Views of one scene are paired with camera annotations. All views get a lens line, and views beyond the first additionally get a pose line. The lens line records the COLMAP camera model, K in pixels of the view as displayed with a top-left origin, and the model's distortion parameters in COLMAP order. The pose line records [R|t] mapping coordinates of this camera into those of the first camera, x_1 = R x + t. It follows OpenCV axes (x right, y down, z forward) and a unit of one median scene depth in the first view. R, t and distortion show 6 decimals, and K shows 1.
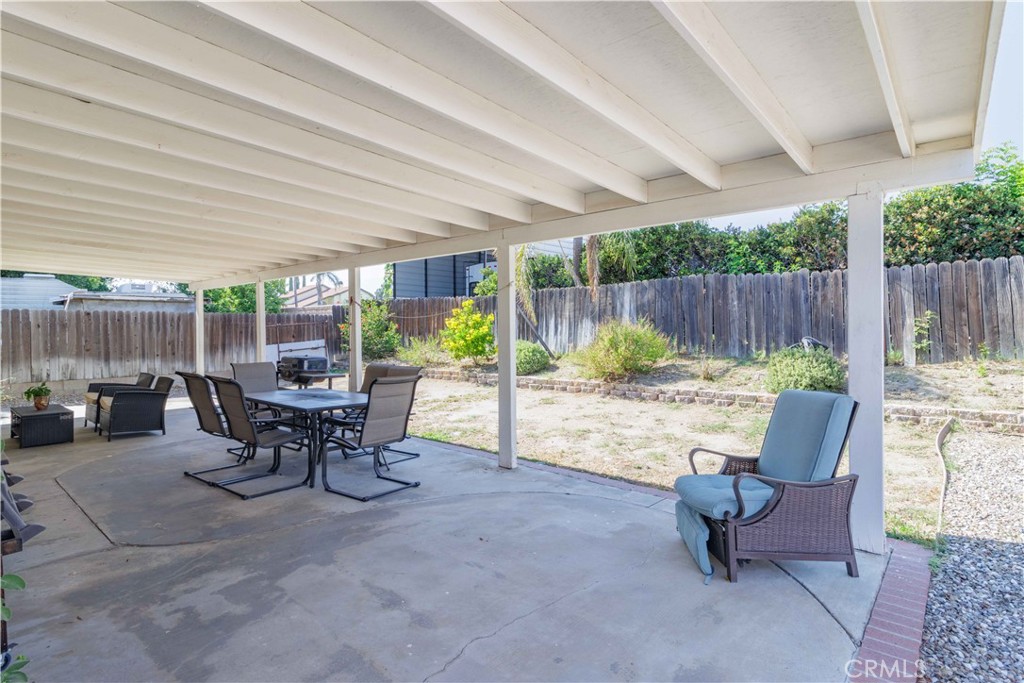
lens RADIAL K [[518.3, 0, 517.0], [0, 518.3, 331.0], [0, 0, 1]] dist [0.003664, -0.000458]
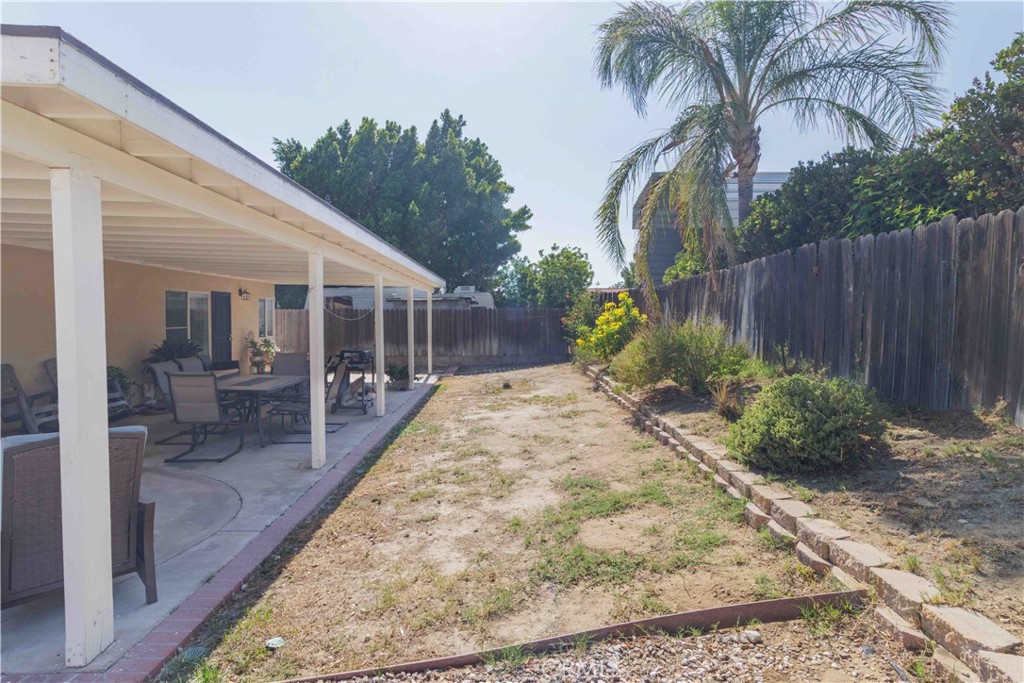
lens RADIAL K [[518.3, 0, 517.0], [0, 518.3, 331.0], [0, 0, 1]] dist [0.003664, -0.000458]
pose [[0.680954, 0.021528, -0.732010, 1.321860], [-0.003120, 0.999644, 0.026496, -0.048308], [0.732319, -0.015759, 0.680779, 0.776102]]
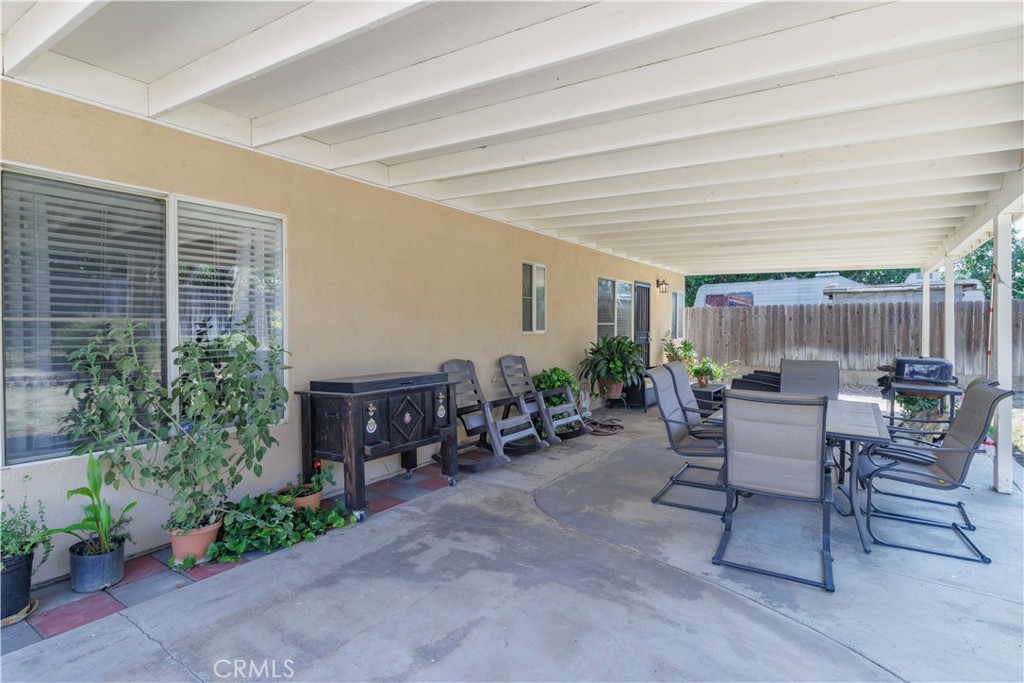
lens RADIAL K [[518.3, 0, 517.0], [0, 518.3, 331.0], [0, 0, 1]] dist [0.003664, -0.000458]
pose [[0.127966, 0.015322, -0.991660, 0.366785], [-0.004689, 0.999879, 0.014844, 0.007943], [0.991767, 0.002751, 0.128022, 0.664645]]
